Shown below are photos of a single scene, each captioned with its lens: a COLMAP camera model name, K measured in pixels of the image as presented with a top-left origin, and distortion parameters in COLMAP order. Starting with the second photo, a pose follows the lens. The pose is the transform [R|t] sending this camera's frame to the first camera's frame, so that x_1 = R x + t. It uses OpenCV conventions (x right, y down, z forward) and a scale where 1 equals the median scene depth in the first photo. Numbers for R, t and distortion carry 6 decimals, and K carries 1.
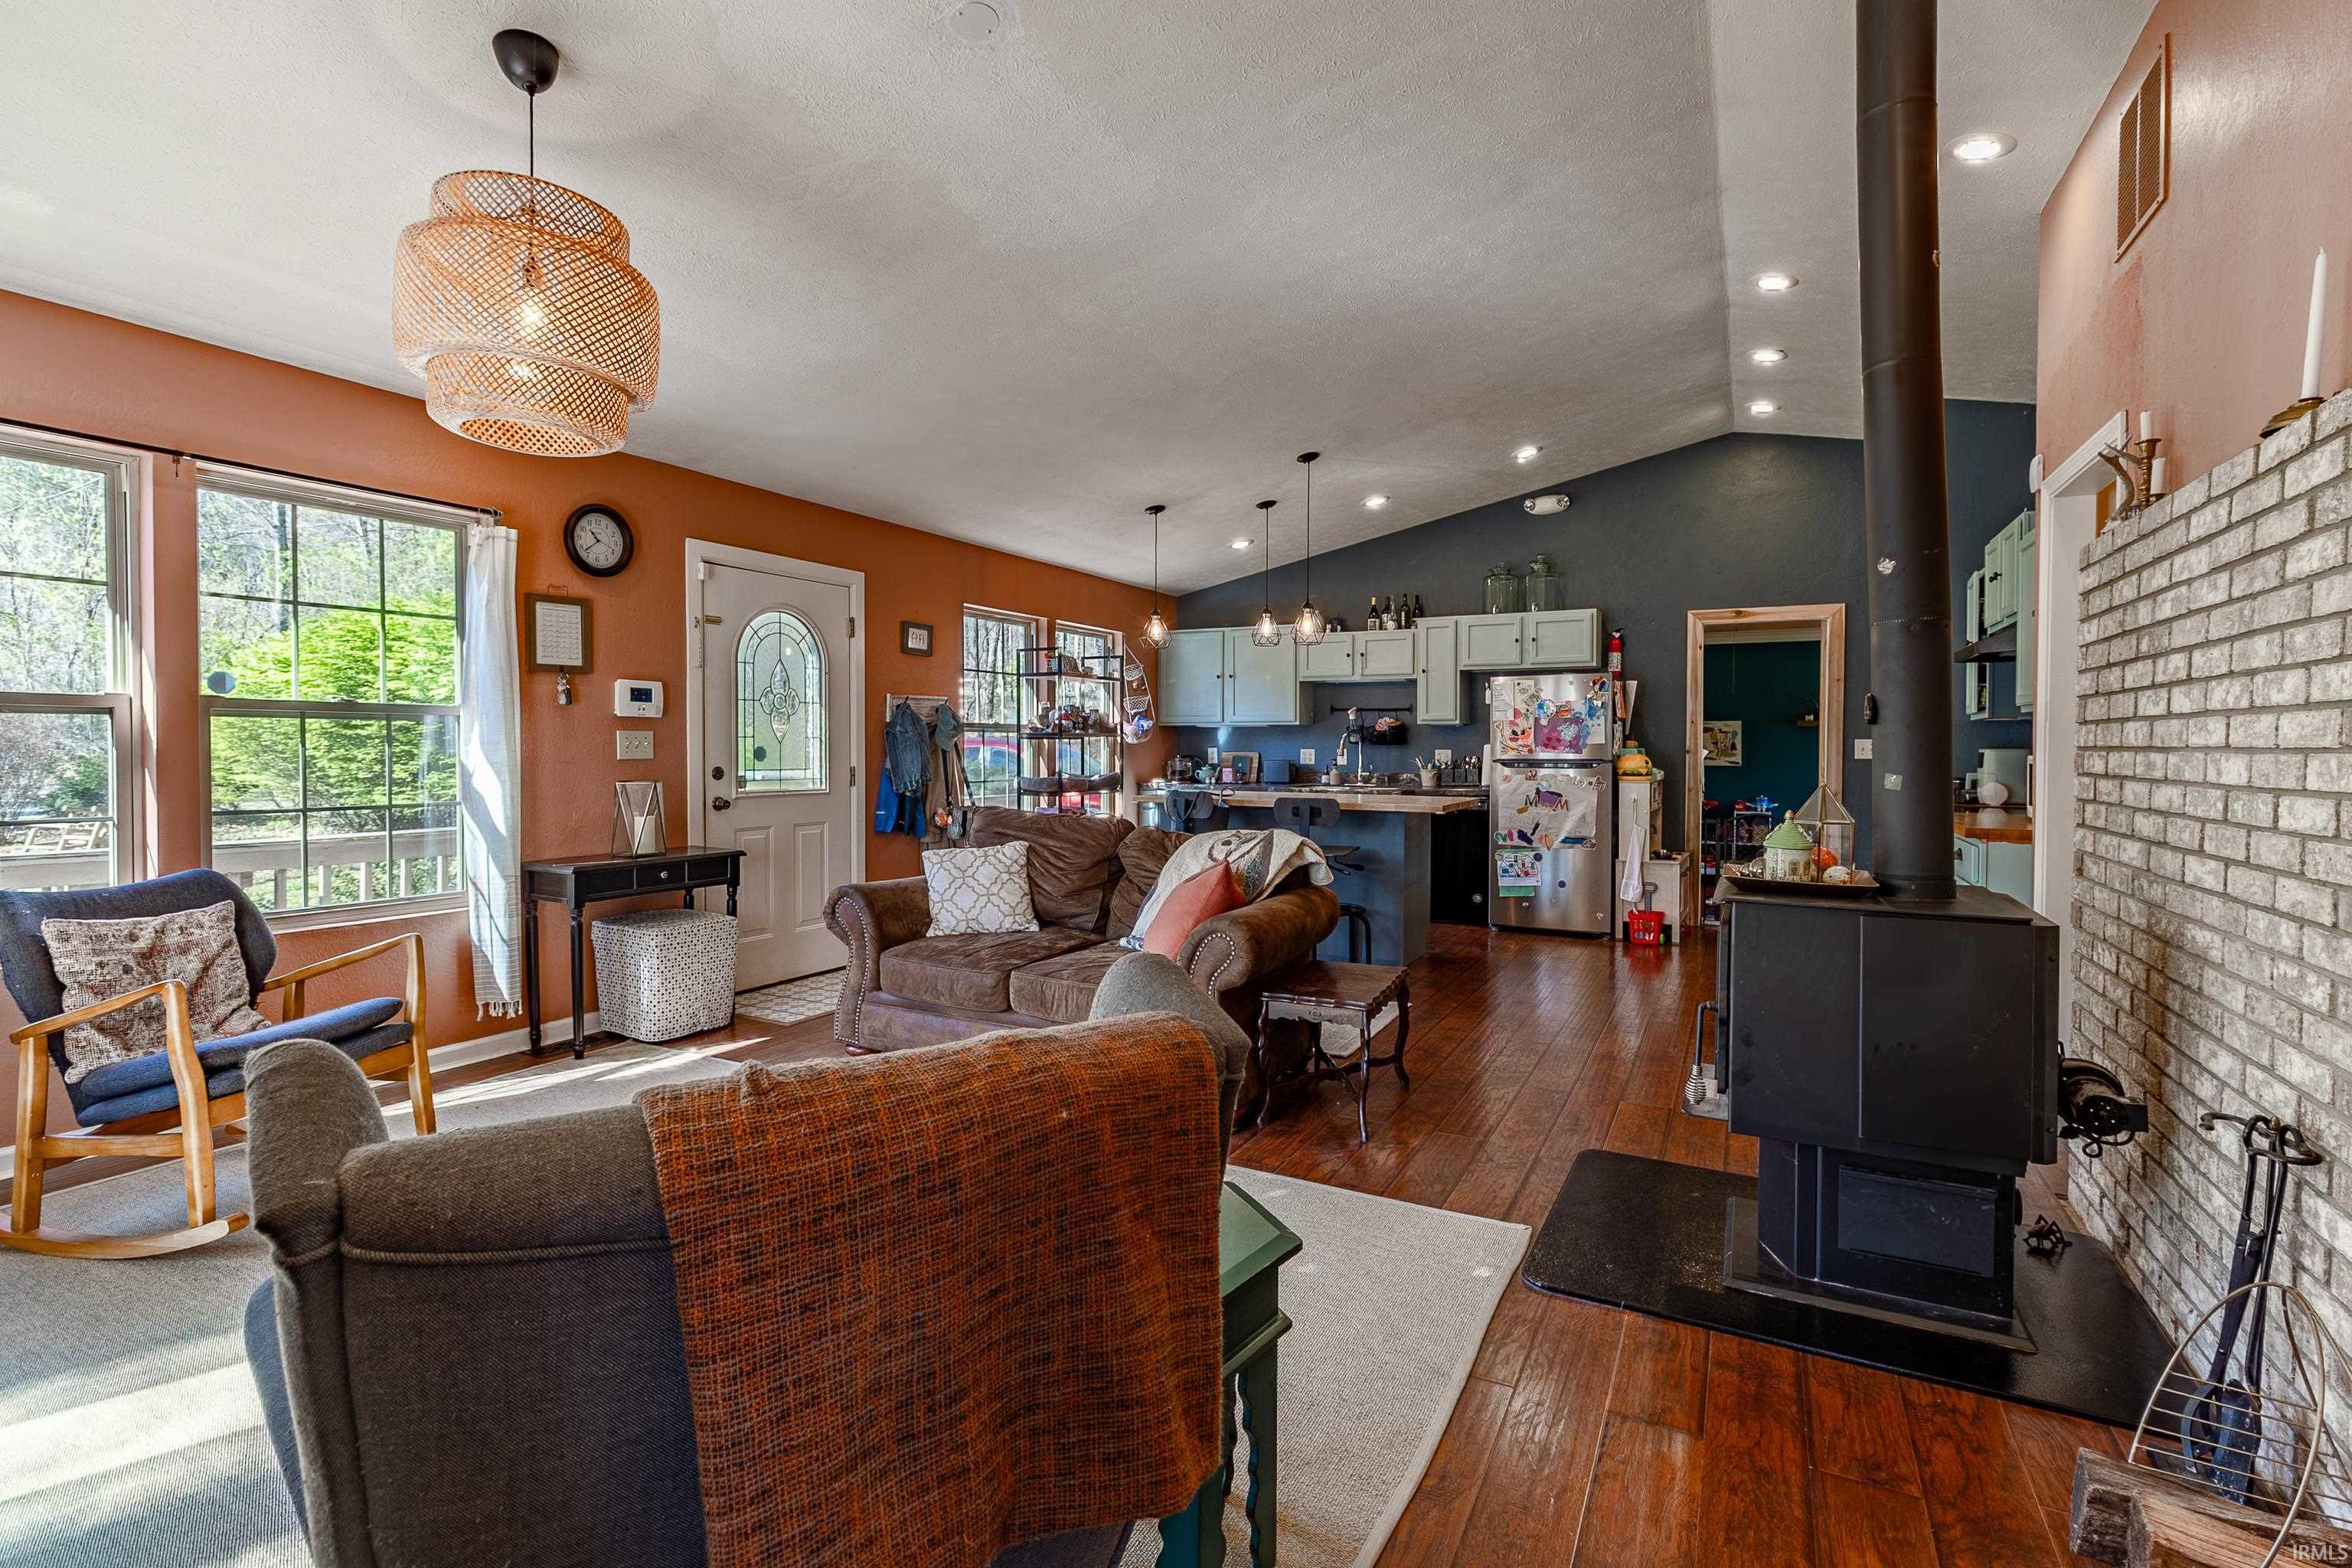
lens RADIAL K [[1079.4, 0, 1201.3], [0, 1079.4, 770.0], [0, 0, 1]] dist [0.003108, 0.001441]
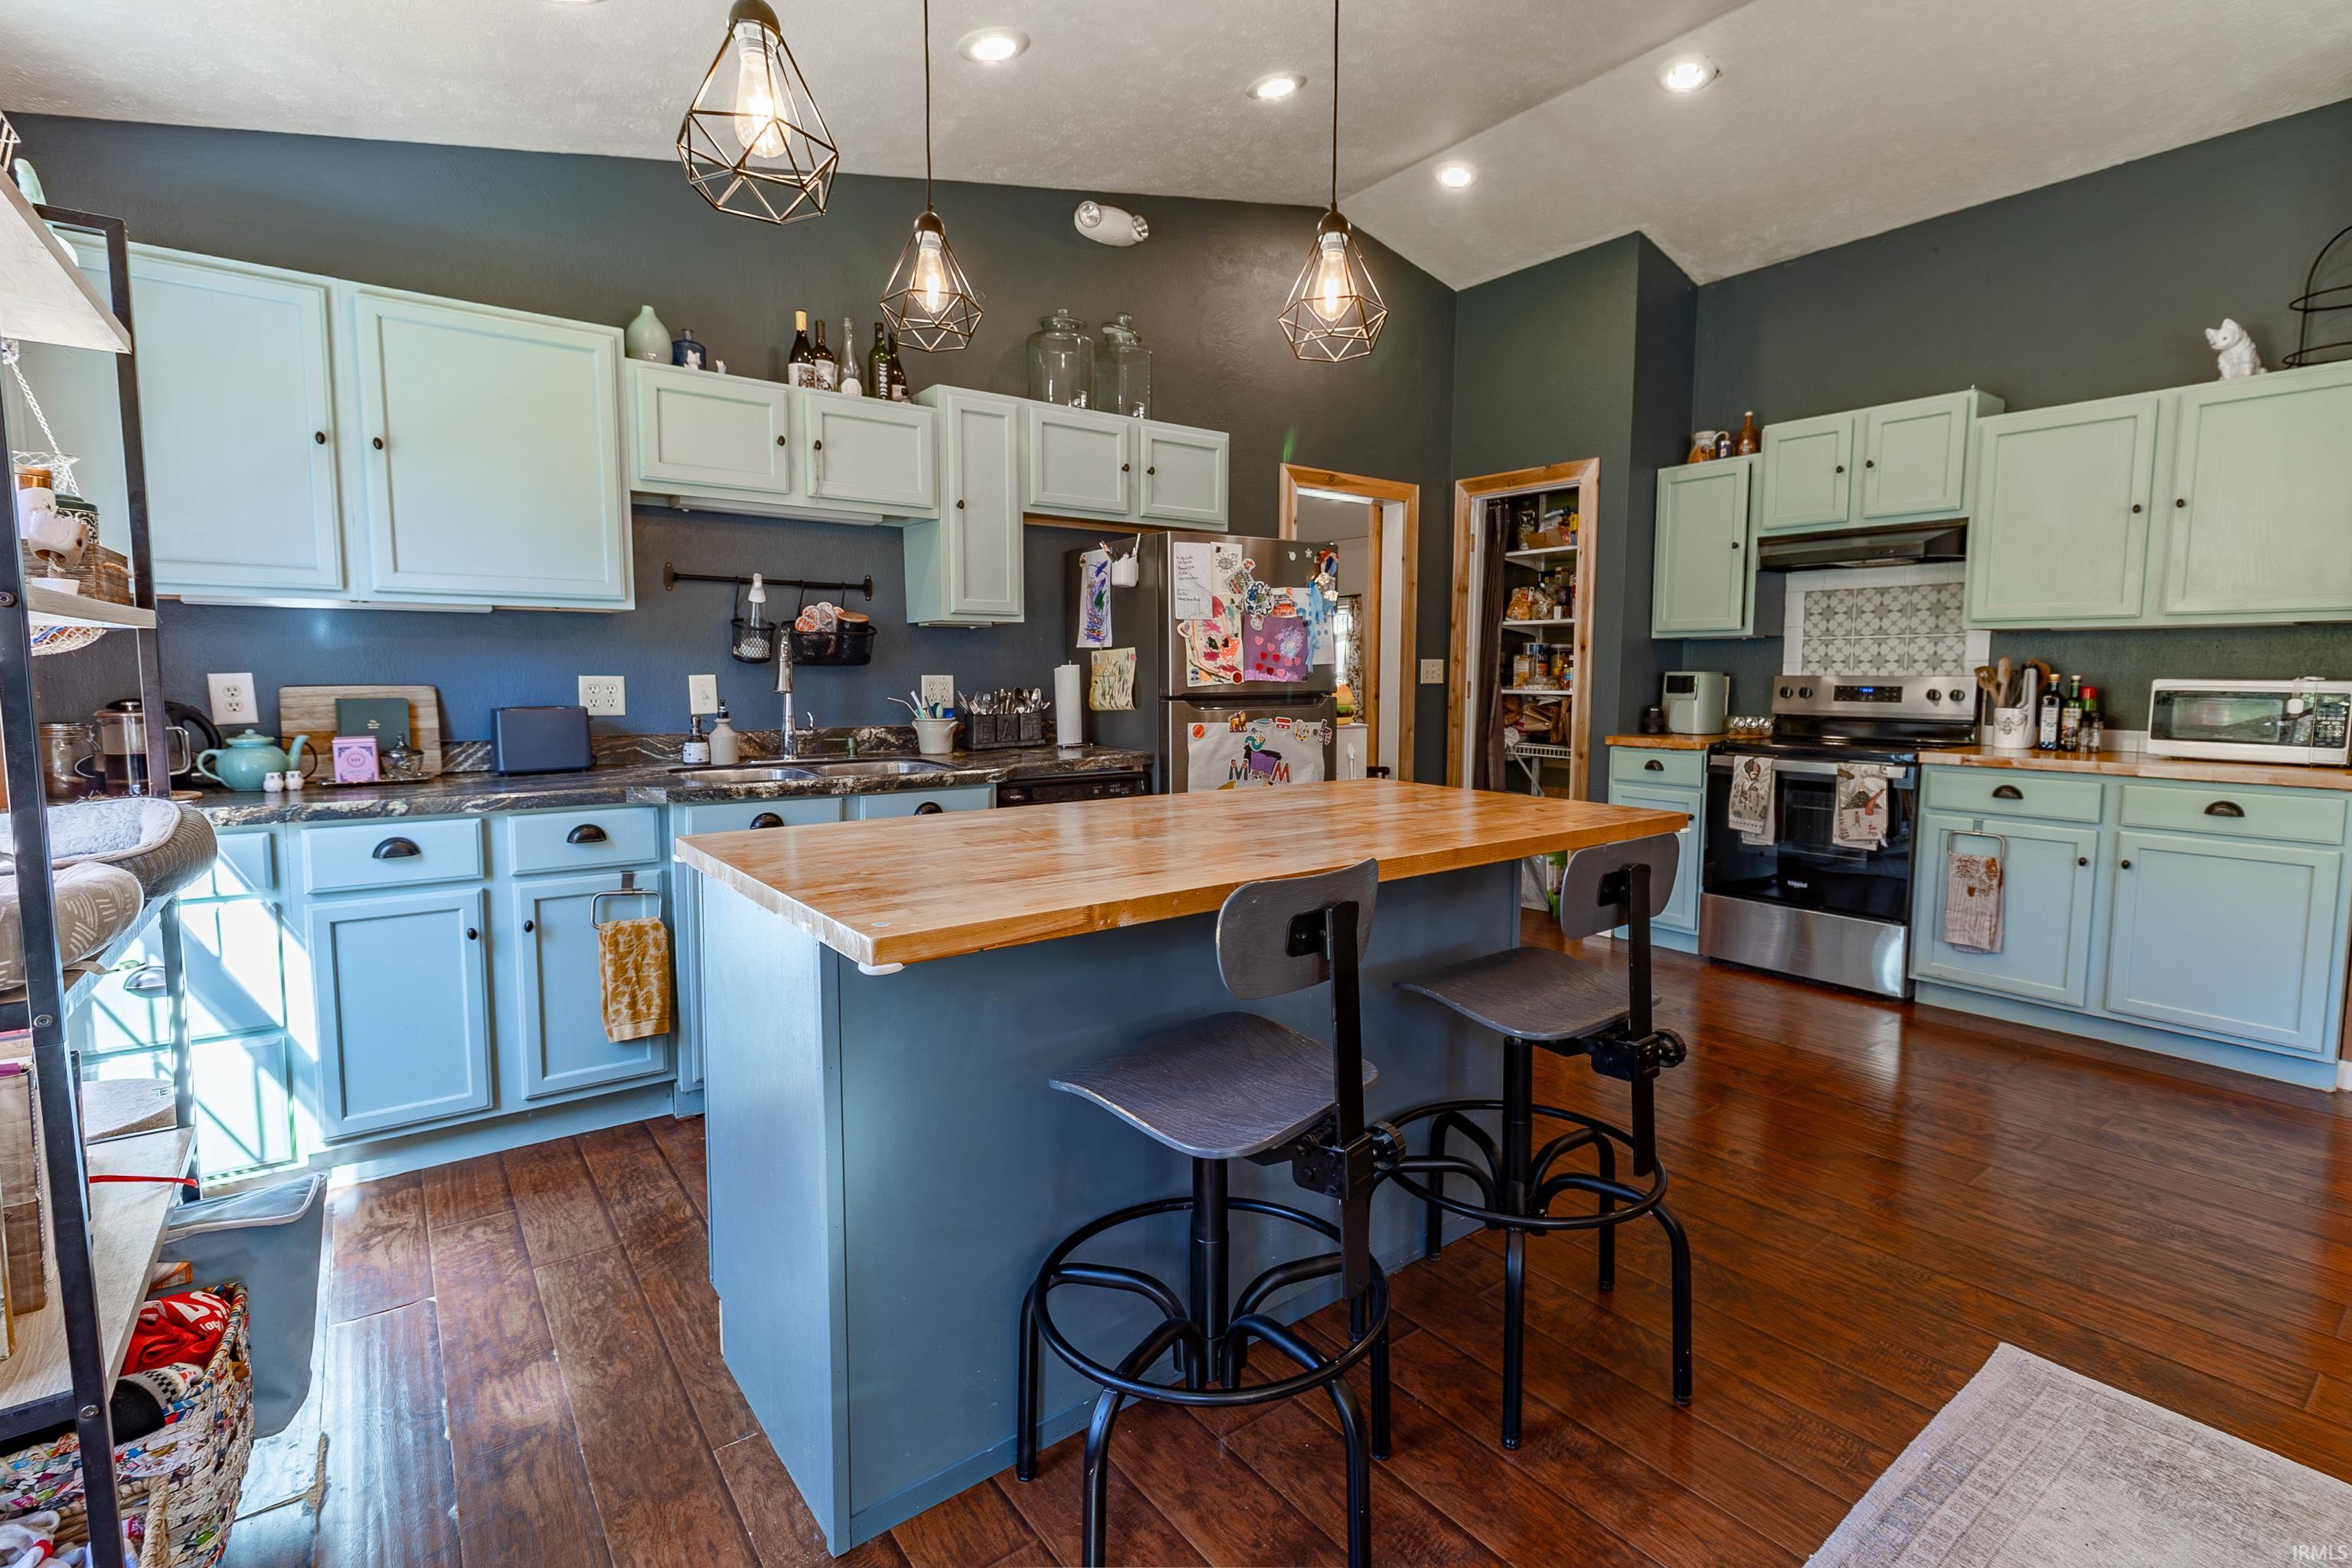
lens RADIAL K [[1079.4, 0, 1190.6], [0, 1079.4, 760.0], [0, 0, 1]] dist [0.003108, 0.001441]
pose [[0.437363, -0.078206, 0.895878, -0.197350], [0.019075, 0.996794, 0.077703, -0.019771], [-0.899083, -0.016896, 0.437453, 0.817512]]
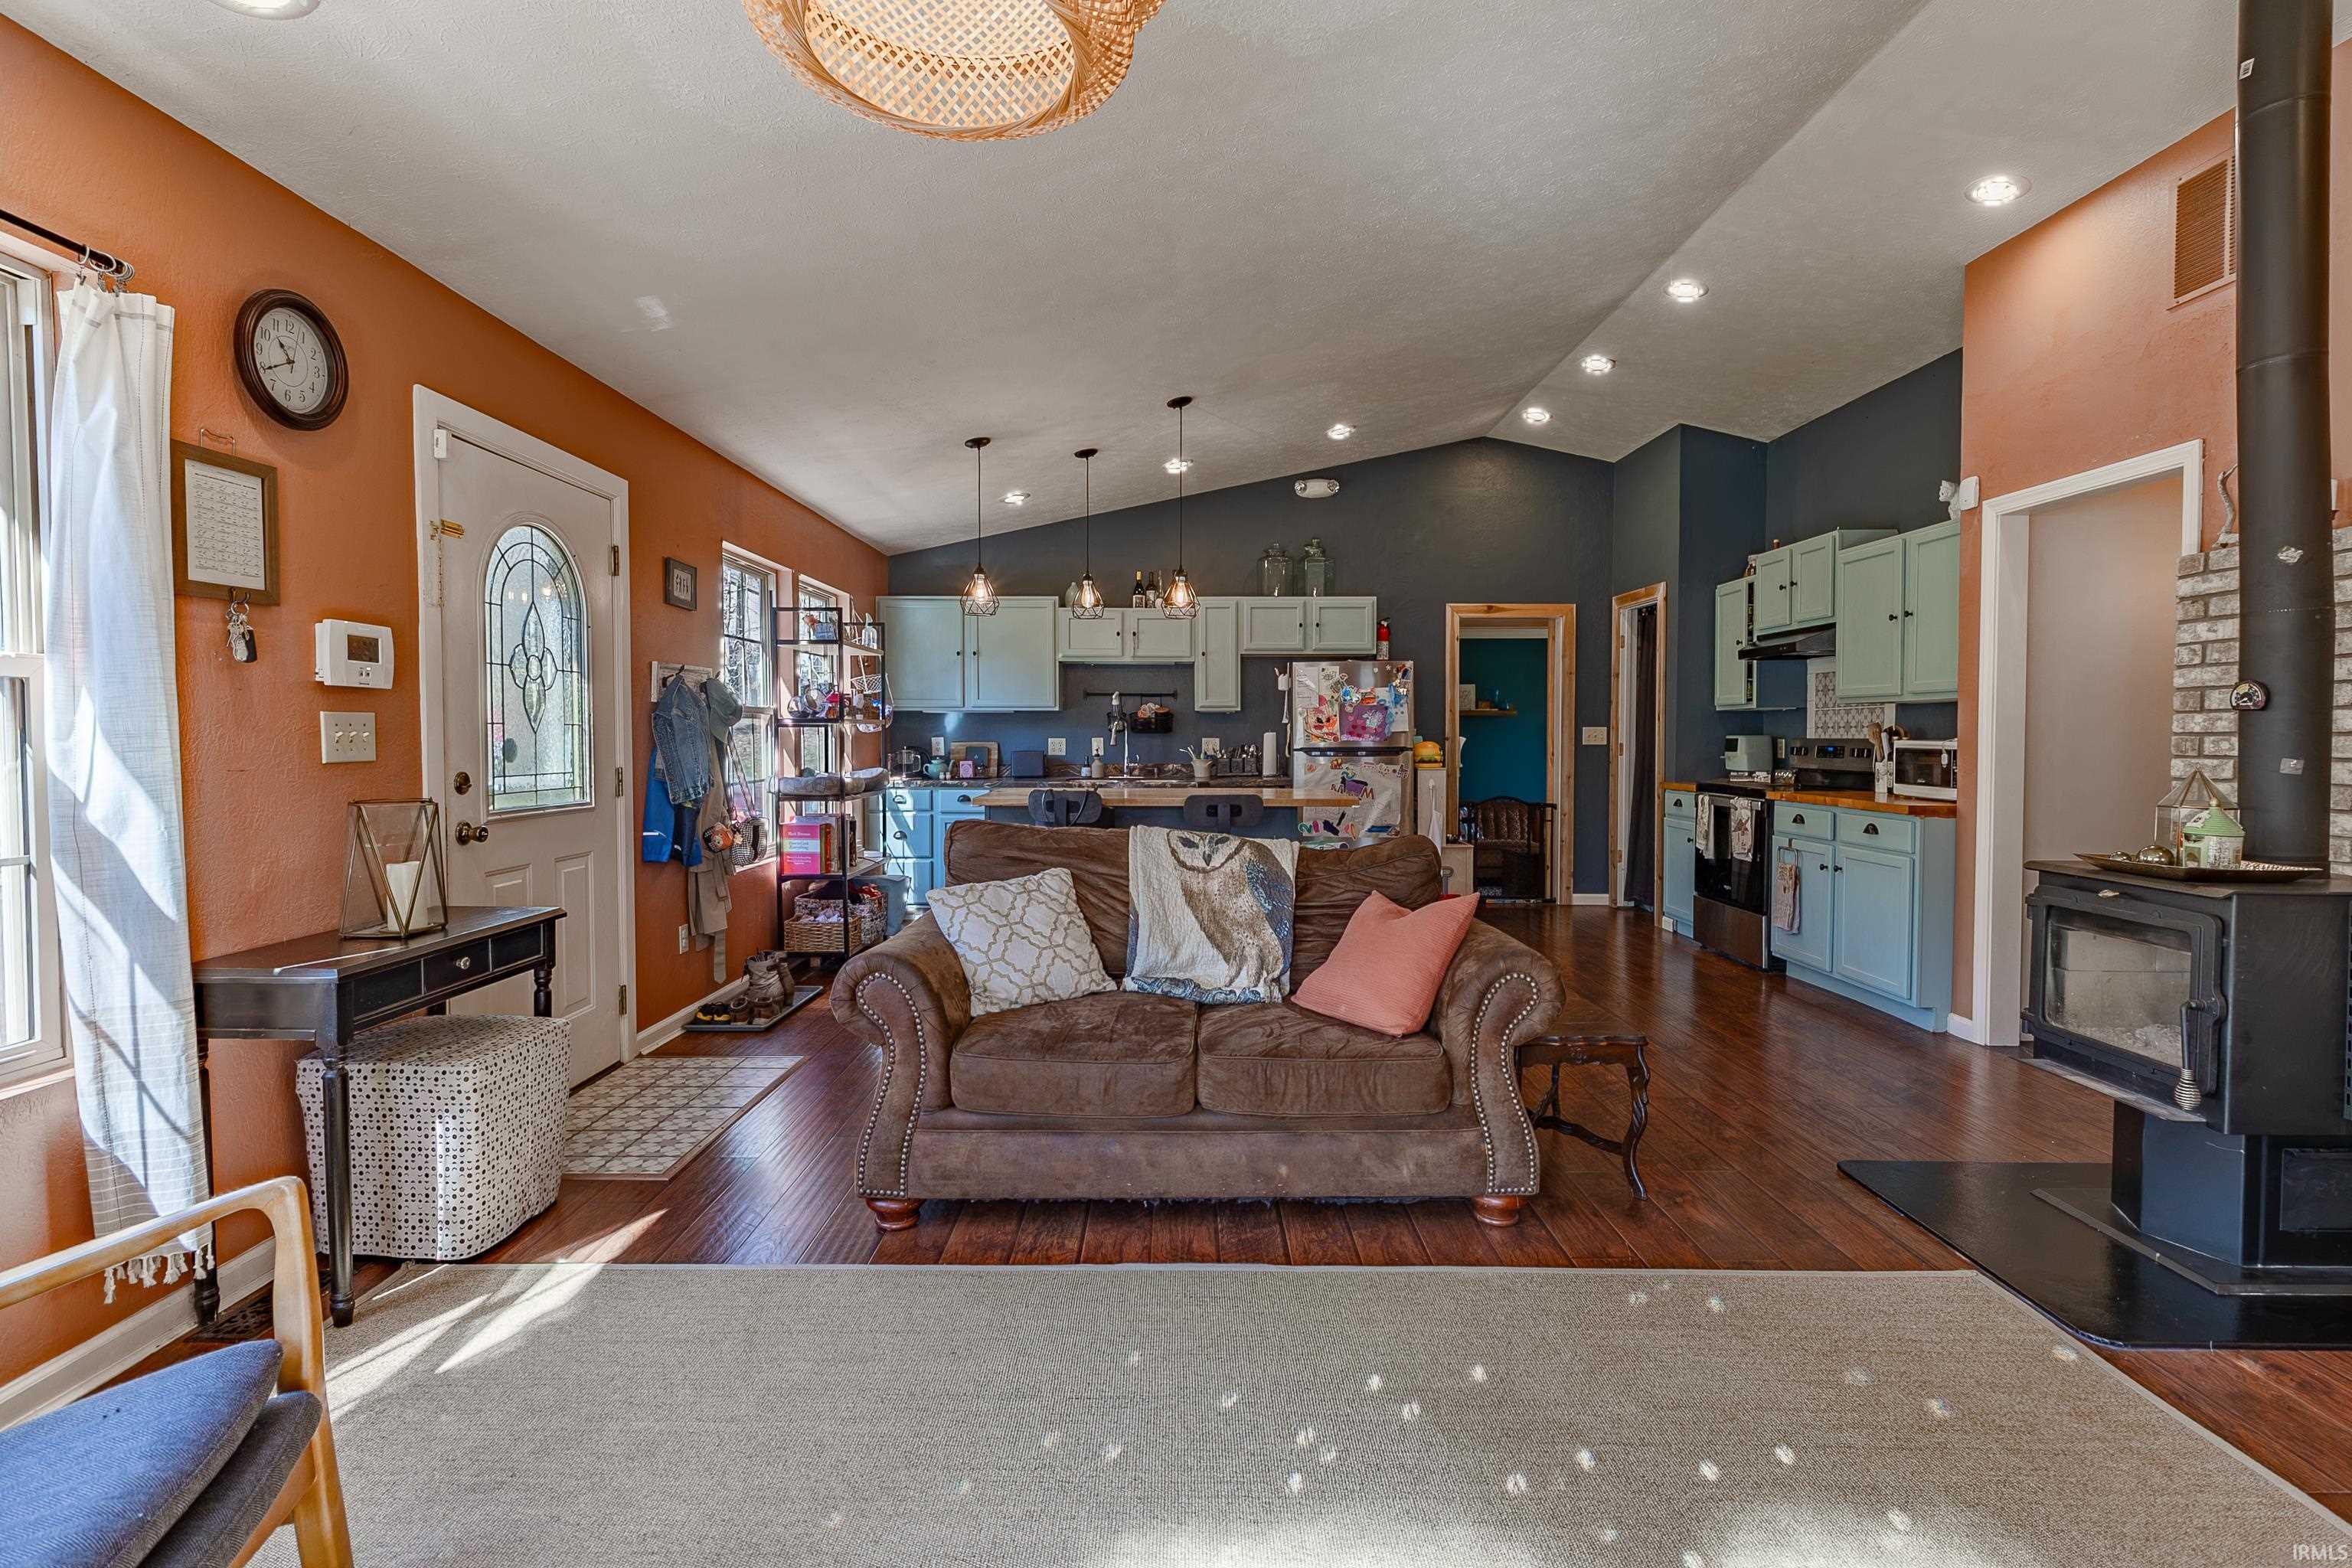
lens RADIAL K [[1079.4, 0, 1190.0], [0, 1079.4, 768.5], [0, 0, 1]] dist [0.003108, 0.001441]
pose [[0.886951, -0.017988, 0.461513, -0.273098], [0.013572, 0.999825, 0.012887, -0.005610], [-0.461664, -0.005166, 0.887040, 0.203982]]
